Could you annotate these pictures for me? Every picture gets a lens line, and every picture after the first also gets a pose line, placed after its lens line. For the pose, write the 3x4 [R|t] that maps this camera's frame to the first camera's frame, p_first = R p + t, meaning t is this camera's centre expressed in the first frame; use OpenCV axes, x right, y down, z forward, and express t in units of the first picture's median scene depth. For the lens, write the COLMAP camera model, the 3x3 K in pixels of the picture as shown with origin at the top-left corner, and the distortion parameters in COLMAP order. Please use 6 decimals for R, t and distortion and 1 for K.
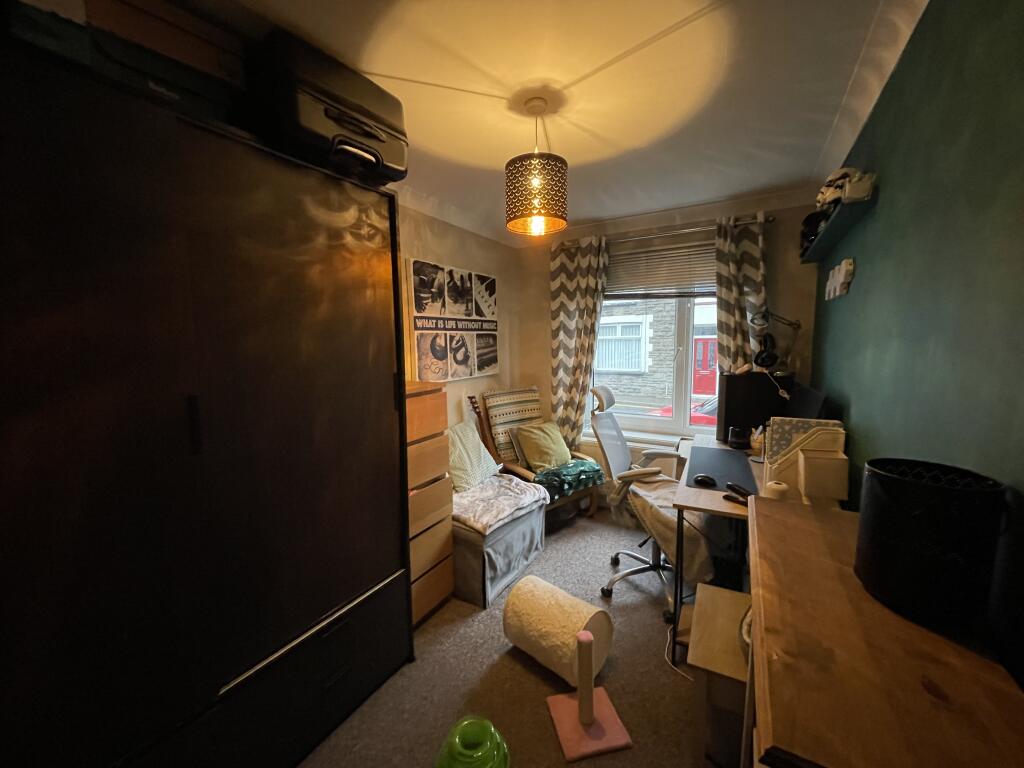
lens RADIAL K [[413.7, 0, 510.6], [0, 413.7, 387.0], [0, 0, 1]] dist [0.001435, -0.000001]
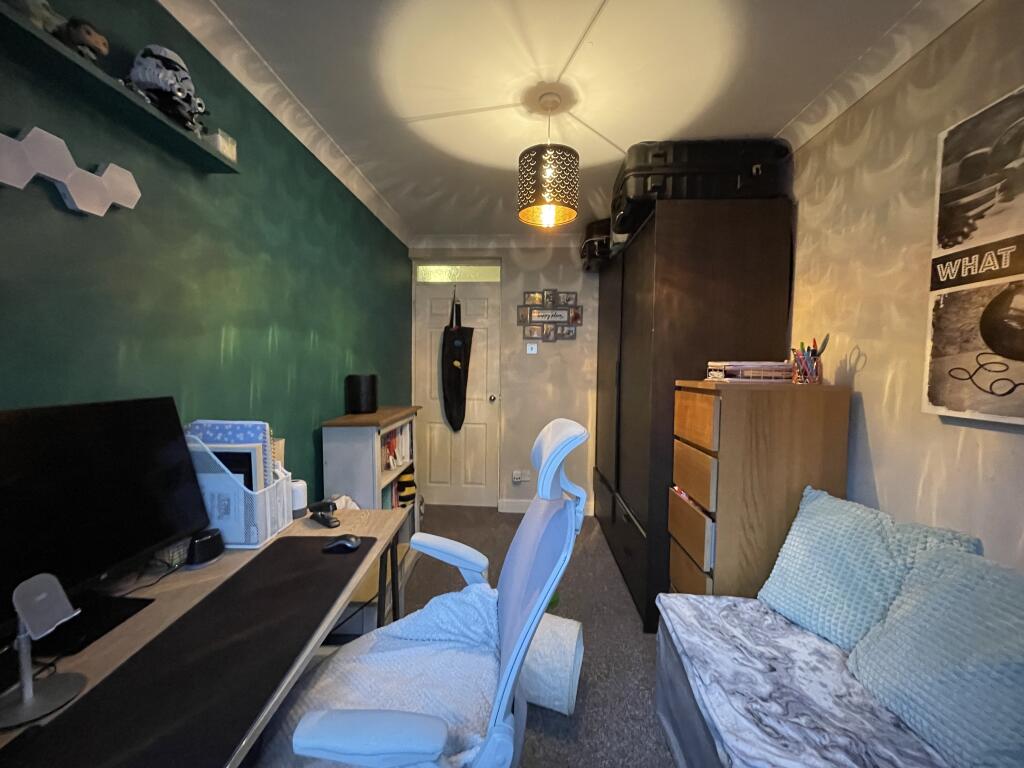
lens RADIAL K [[413.7, 0, 510.6], [0, 413.7, 387.0], [0, 0, 1]] dist [0.001435, -0.000001]
pose [[-0.888079, 0.028485, -0.458807, 0.388708], [-0.050411, 0.986024, 0.158794, -0.081089], [0.456918, 0.164150, -0.874231, 1.195362]]
